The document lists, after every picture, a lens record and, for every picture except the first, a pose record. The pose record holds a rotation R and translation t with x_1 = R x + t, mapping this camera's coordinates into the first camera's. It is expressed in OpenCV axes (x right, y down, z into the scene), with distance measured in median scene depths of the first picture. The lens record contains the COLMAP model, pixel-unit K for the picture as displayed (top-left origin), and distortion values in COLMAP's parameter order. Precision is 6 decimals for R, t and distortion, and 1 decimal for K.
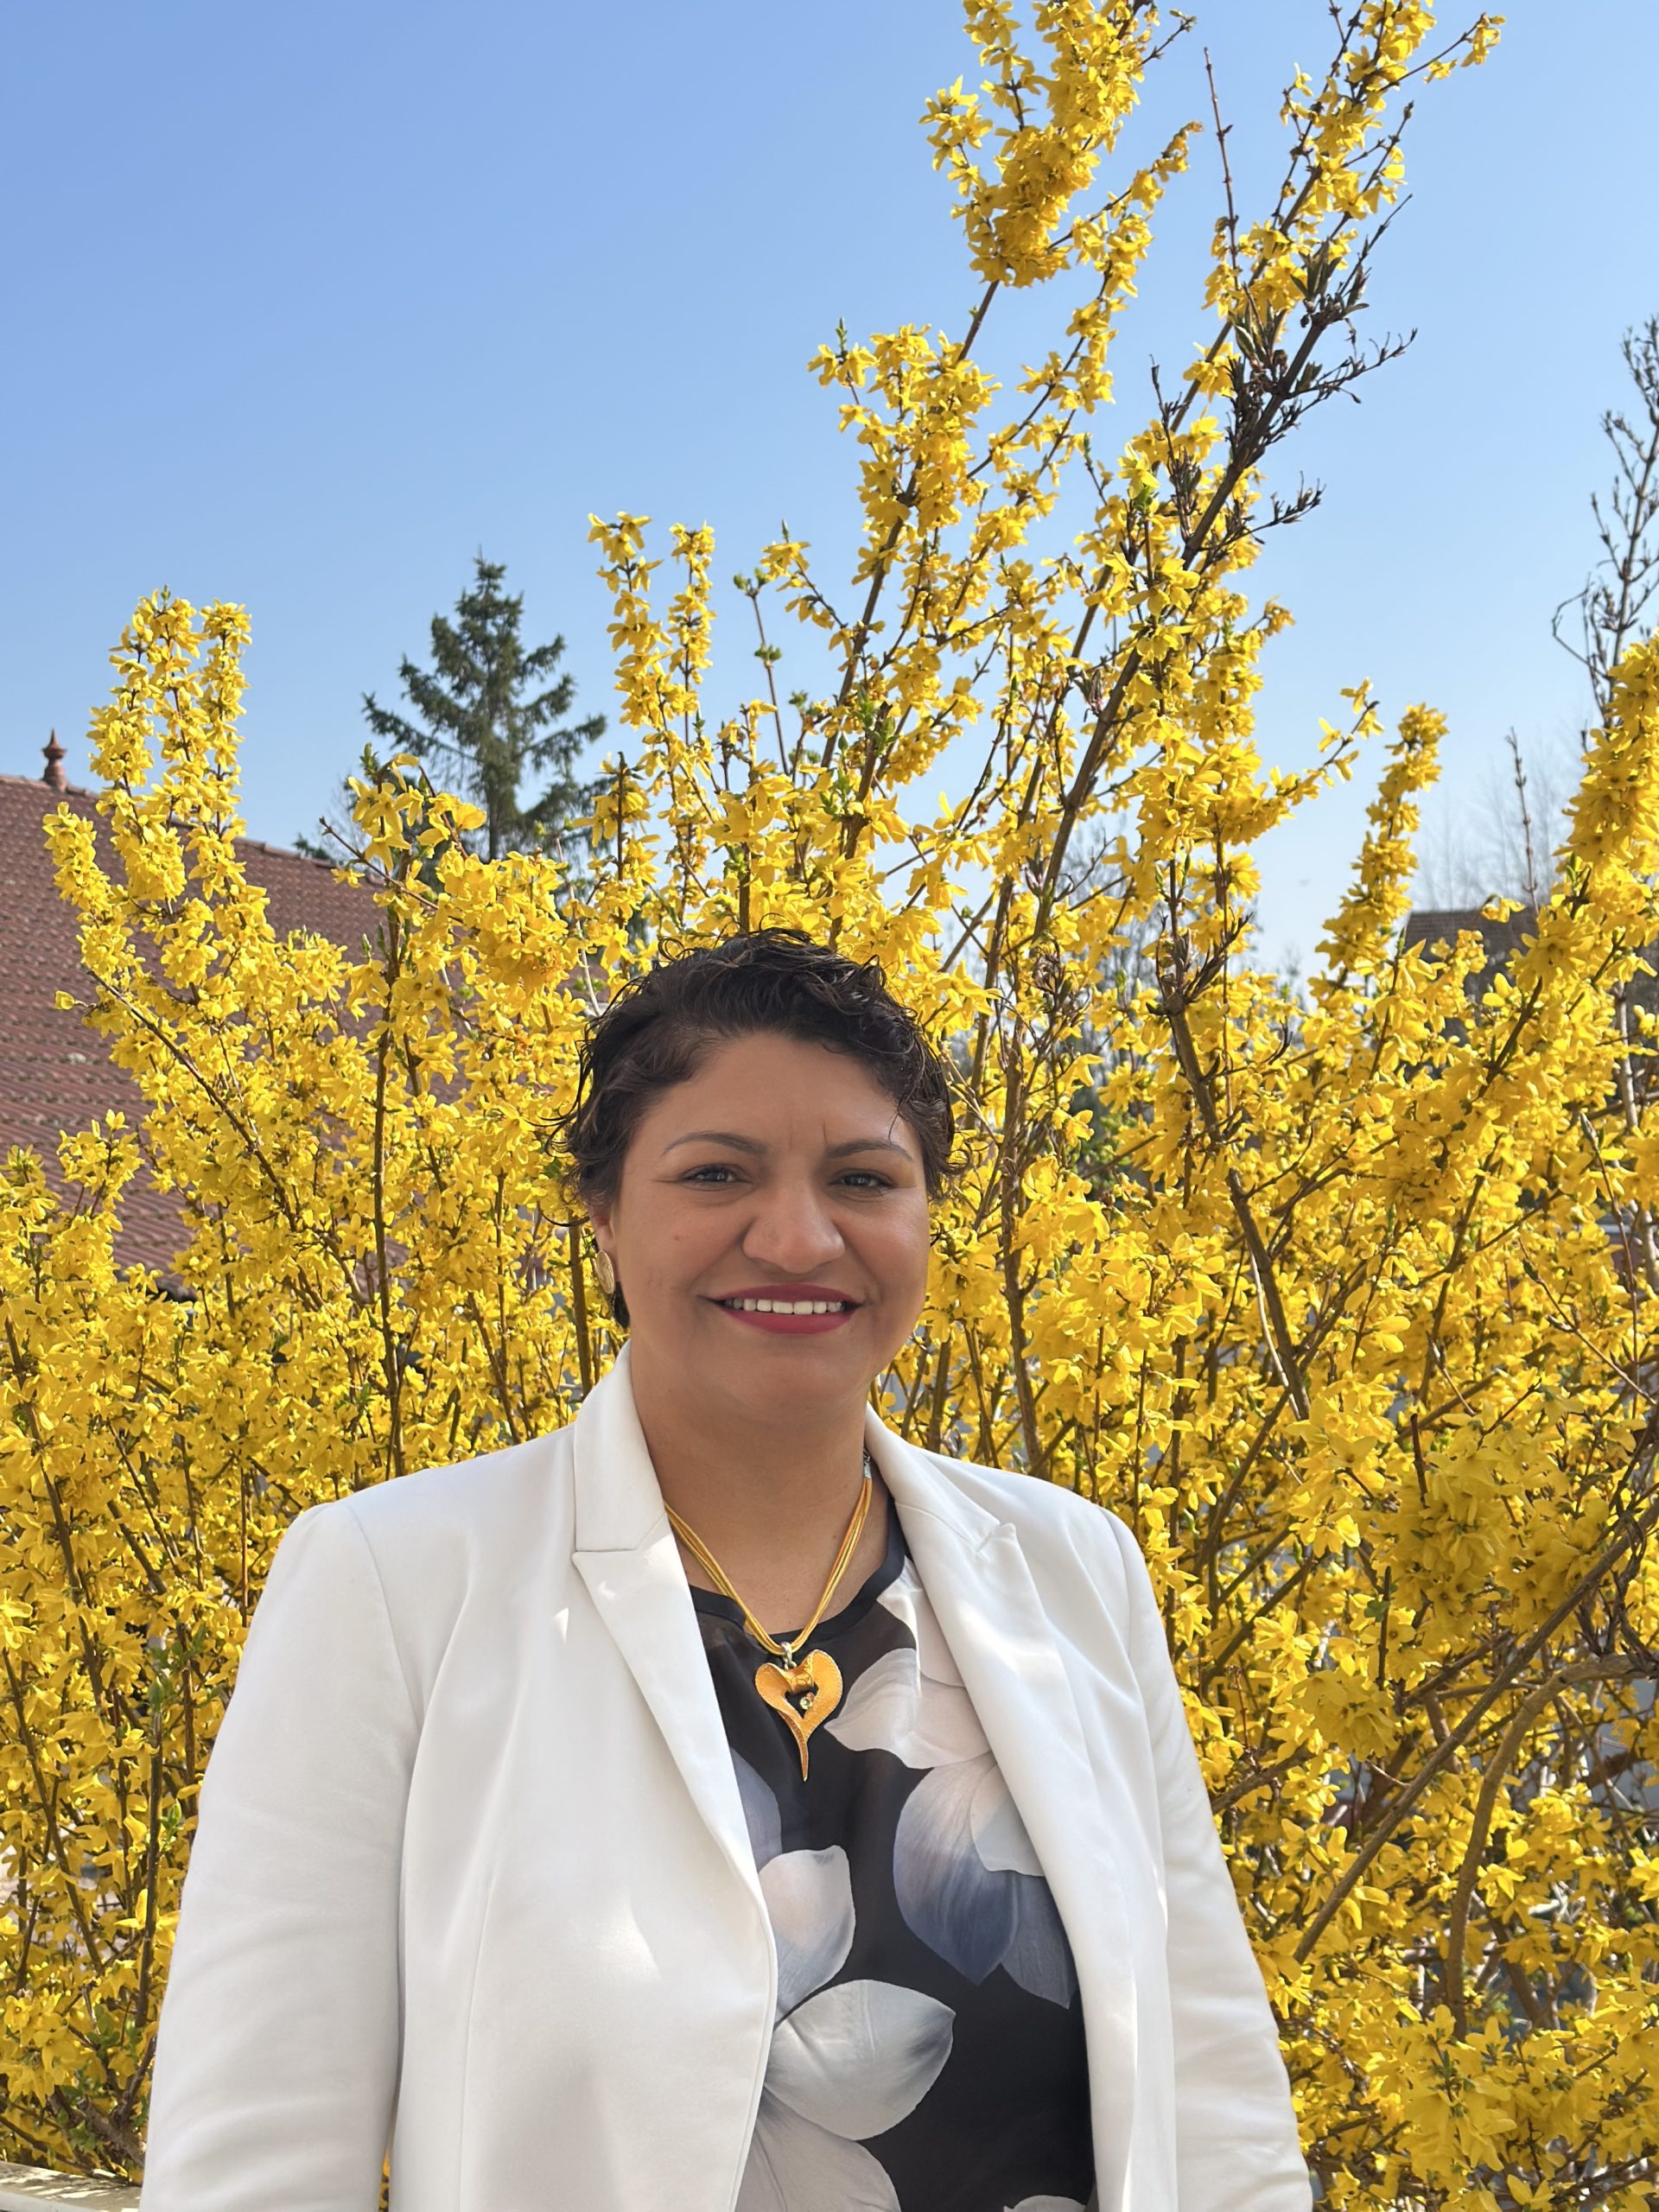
lens RADIAL K [[3108.3, 0, 829.0], [0, 3108.3, 1140.4], [0, 0, 1]] dist [0.146370, -0.052462]
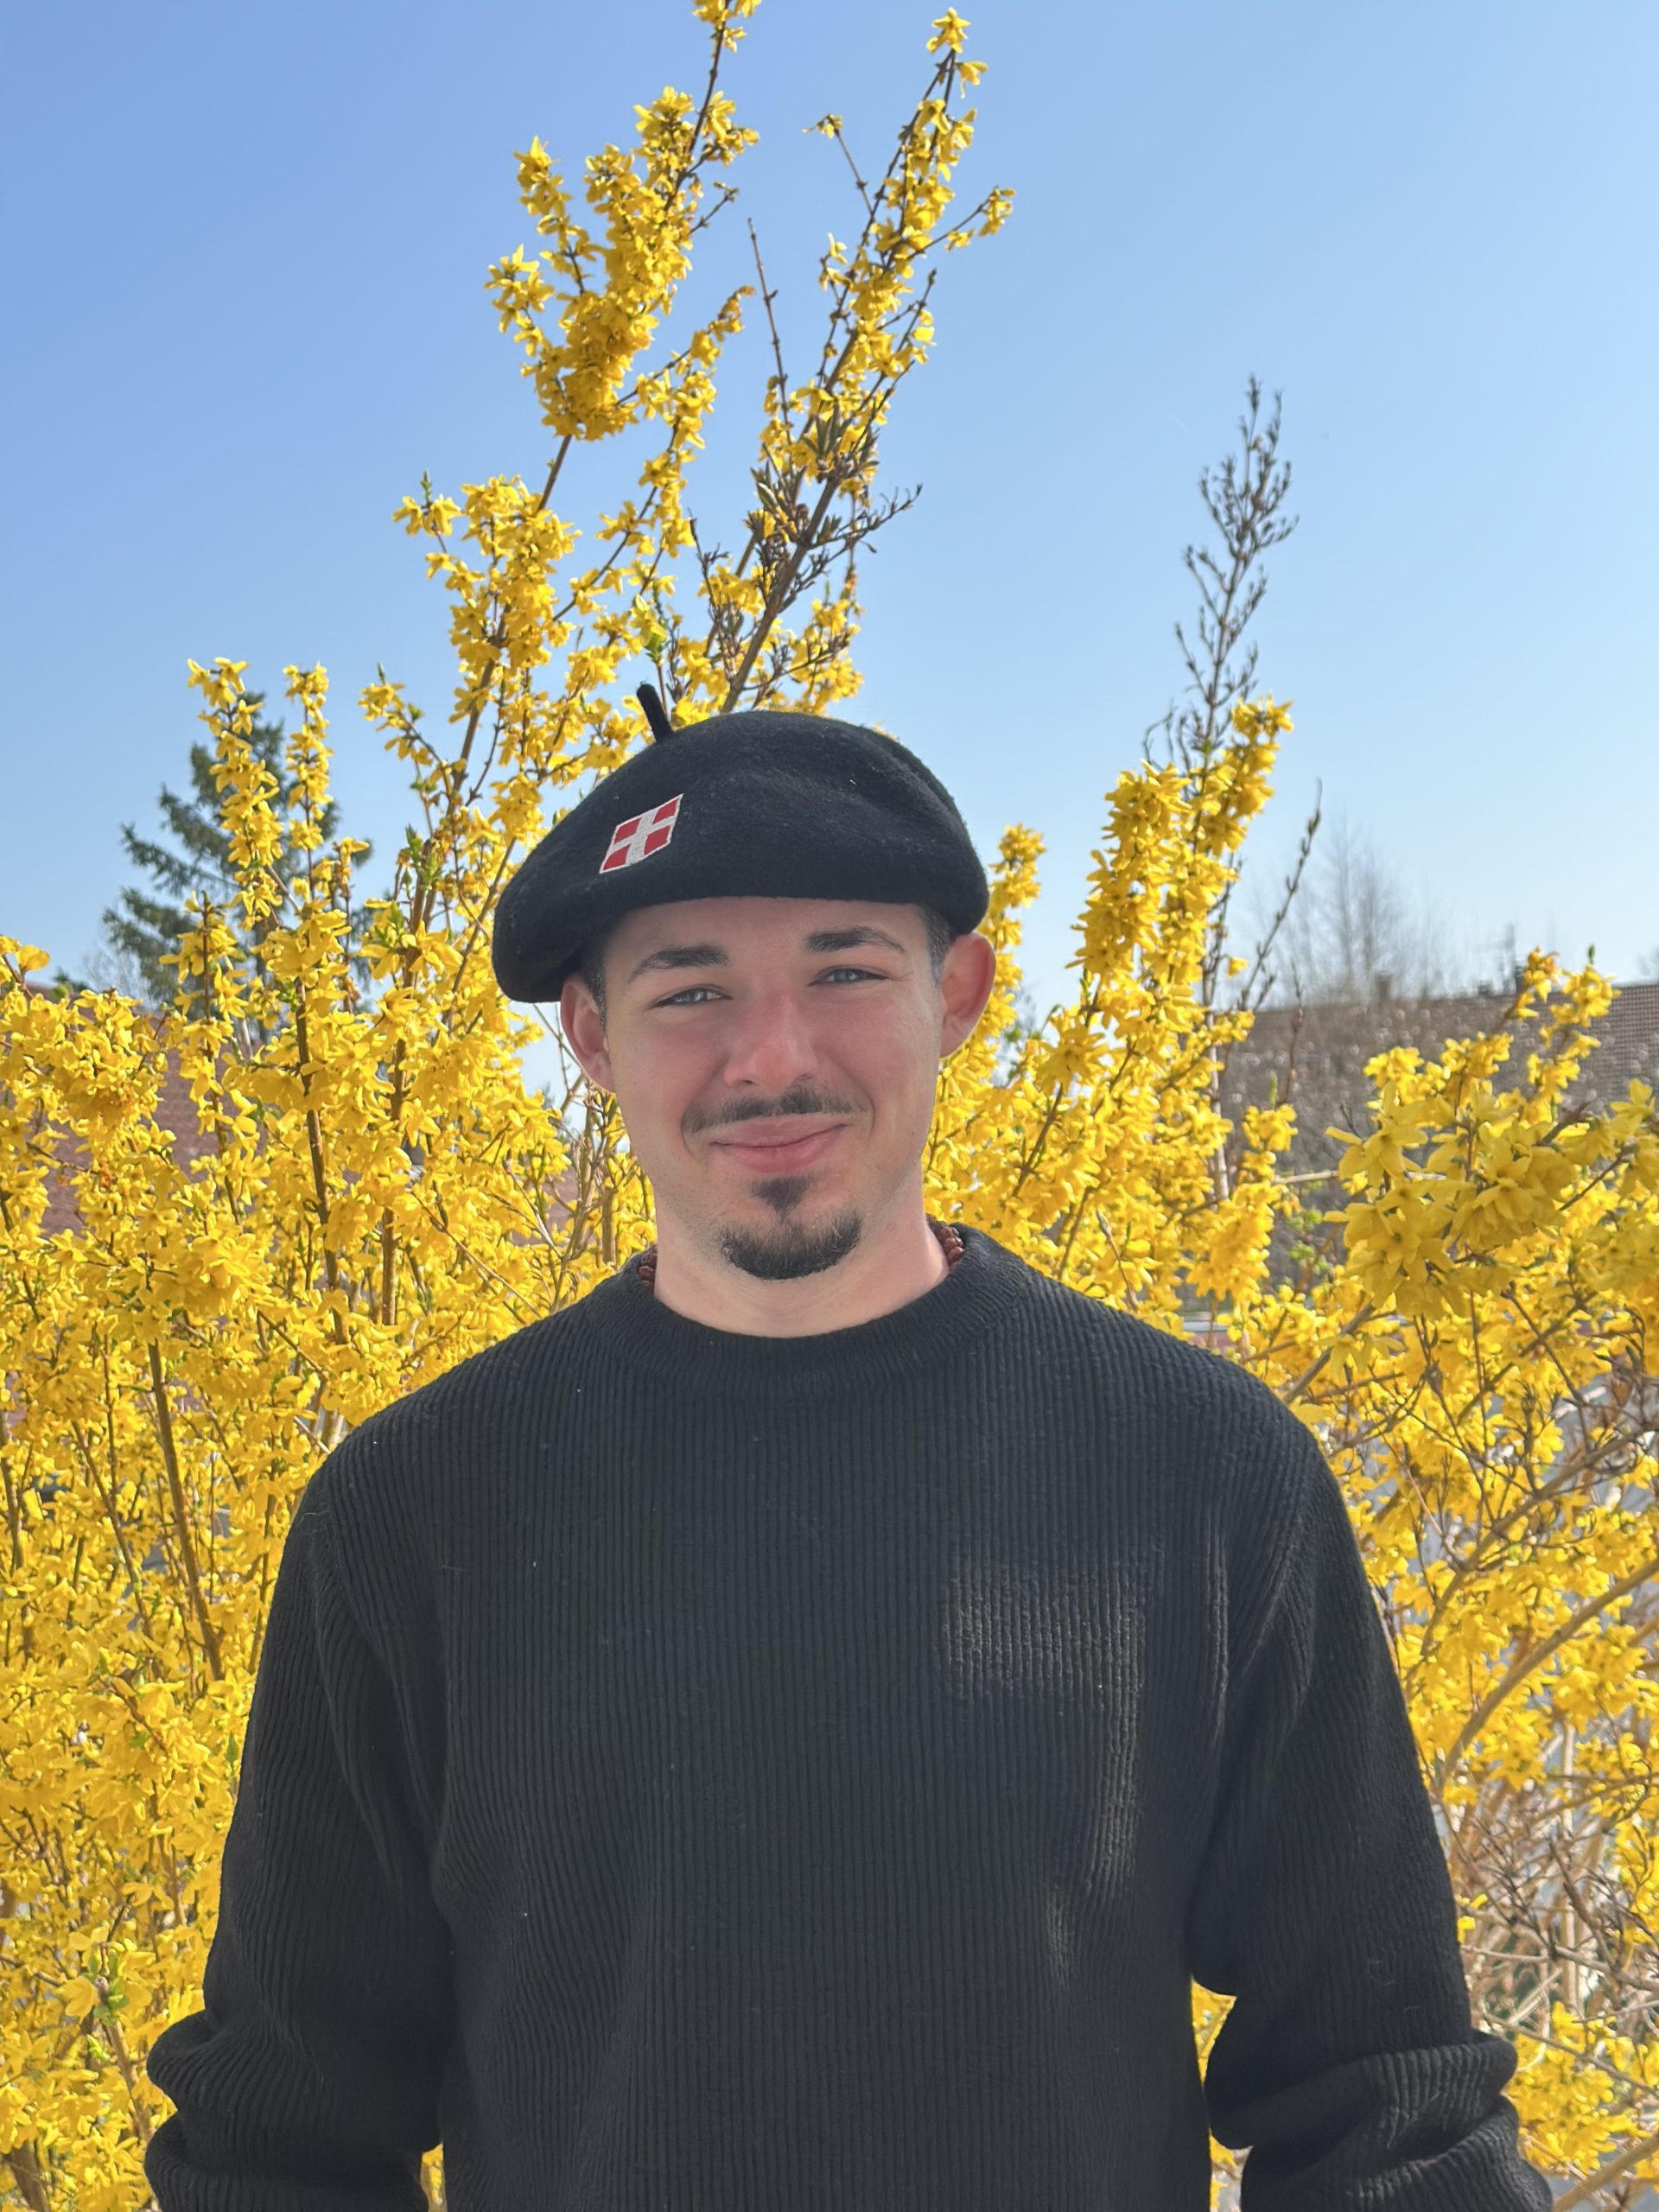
lens RADIAL K [[3123.7, 0, 846.6], [0, 3123.7, 1132.9], [0, 0, 1]] dist [0.162842, -0.078596]
pose [[0.996948, -0.032214, 0.071111, 0.057213], [0.034994, 0.998658, -0.038191, 0.002171], [-0.069785, 0.040563, 0.996737, -0.041497]]
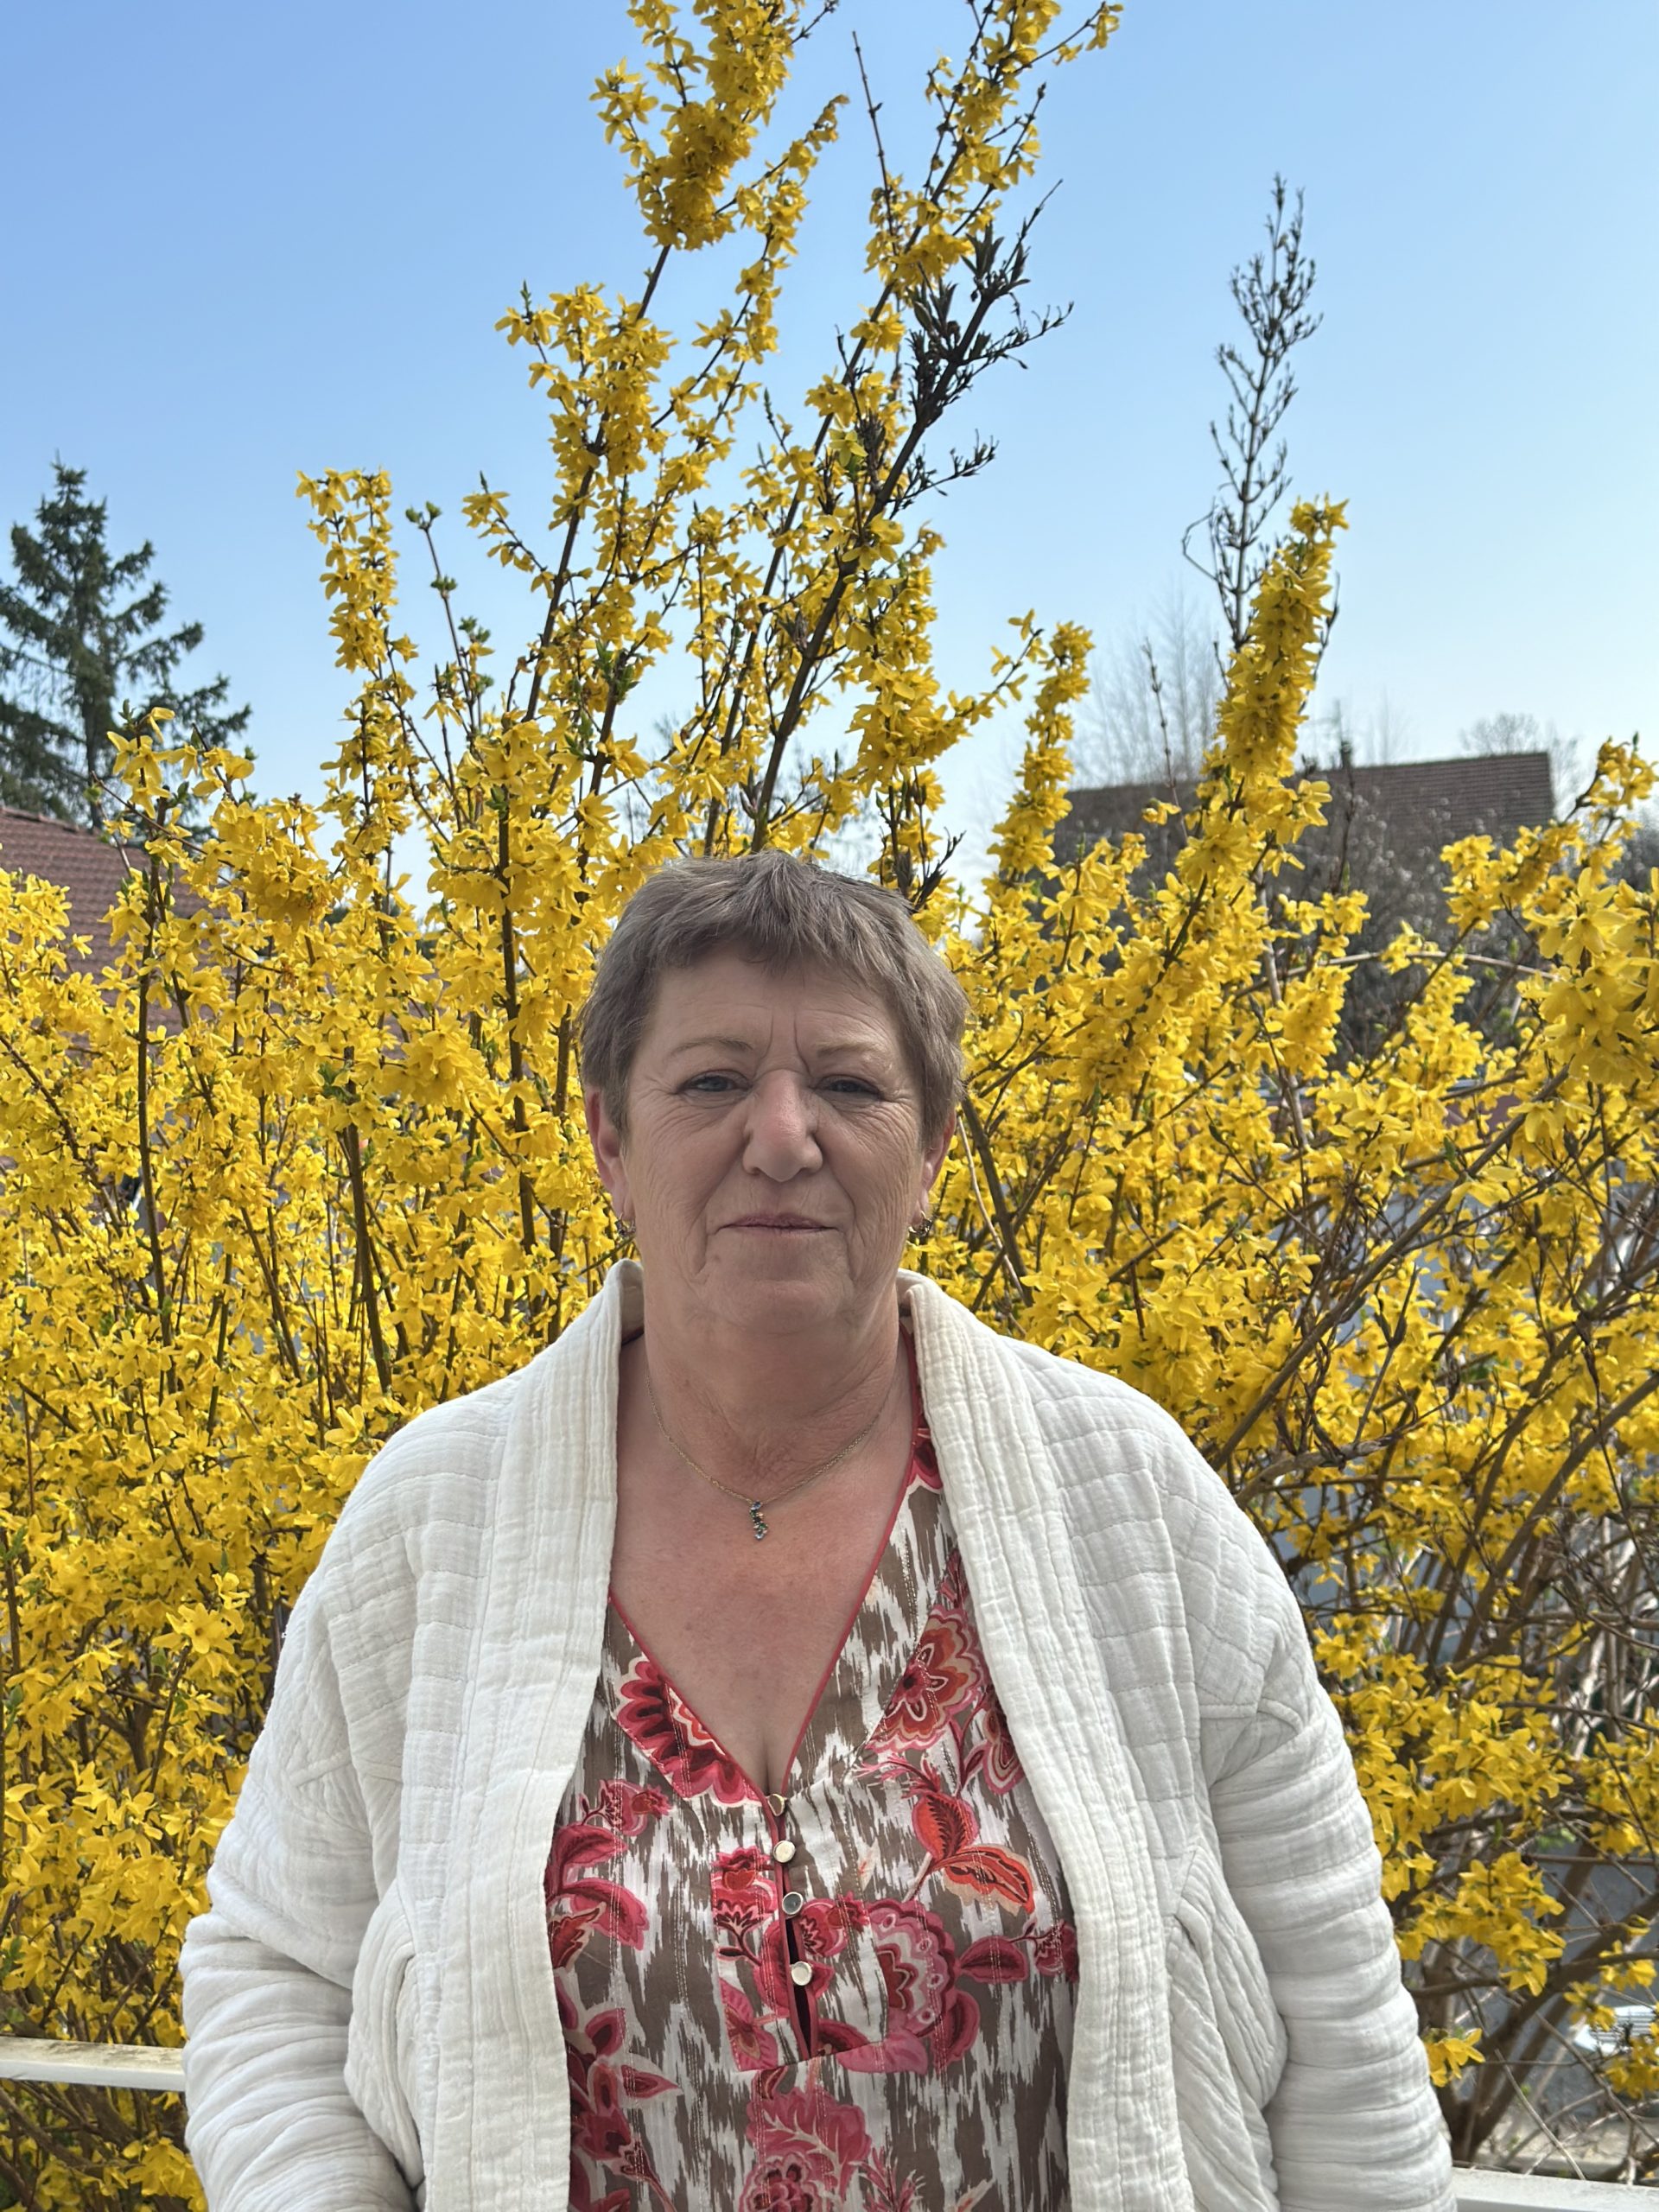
lens RADIAL K [[3119.0, 0, 833.8], [0, 3119.0, 1138.7], [0, 0, 1]] dist [0.174679, -0.247237]
pose [[0.991228, -0.054099, 0.120585, -0.036882], [0.050162, 0.998112, 0.035453, -0.002842], [-0.122275, -0.029093, 0.992070, -0.084479]]
